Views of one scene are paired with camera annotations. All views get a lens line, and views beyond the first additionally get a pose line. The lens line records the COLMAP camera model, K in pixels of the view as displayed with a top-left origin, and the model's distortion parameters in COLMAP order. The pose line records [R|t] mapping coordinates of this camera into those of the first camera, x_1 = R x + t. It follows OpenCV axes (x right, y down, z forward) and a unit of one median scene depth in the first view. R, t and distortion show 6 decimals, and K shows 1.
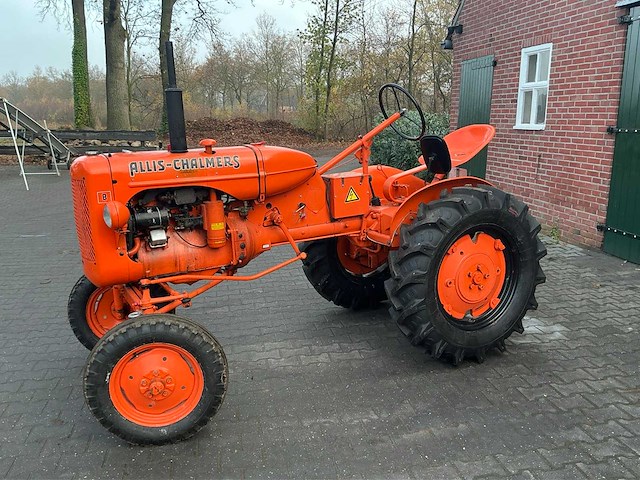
lens RADIAL K [[597.5, 0, 320.6], [0, 597.5, 237.2], [0, 0, 1]] dist [0.017822, 0.000000]
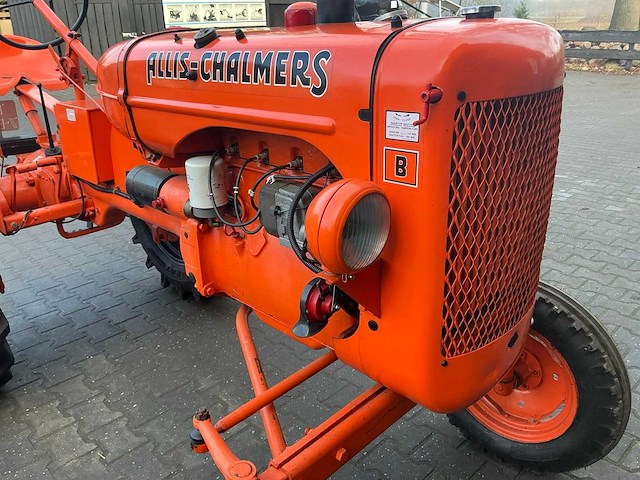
lens RADIAL K [[522.5, 0, 322.7], [0, 522.5, 238.5], [0, 0, 1]] dist [0.071363, -0.128365]
pose [[0.558732, 0.294422, -0.775328, 0.292918], [-0.137674, 0.954821, 0.263369, -0.086669], [0.817841, -0.040410, 0.574023, 0.535097]]
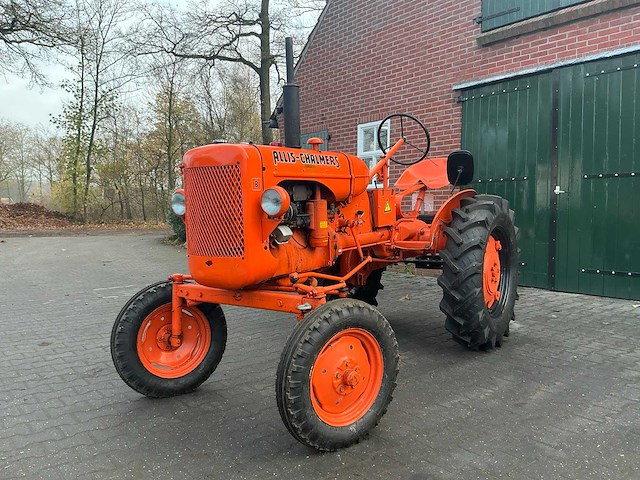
lens RADIAL K [[548.2, 0, 321.9], [0, 548.2, 241.5], [0, 0, 1]] dist [0.063411, -0.100611]
pose [[0.886743, -0.025925, 0.461535, -0.296128], [0.092144, 0.988303, -0.121520, 0.059280], [-0.452985, 0.150285, 0.878760, 0.101274]]
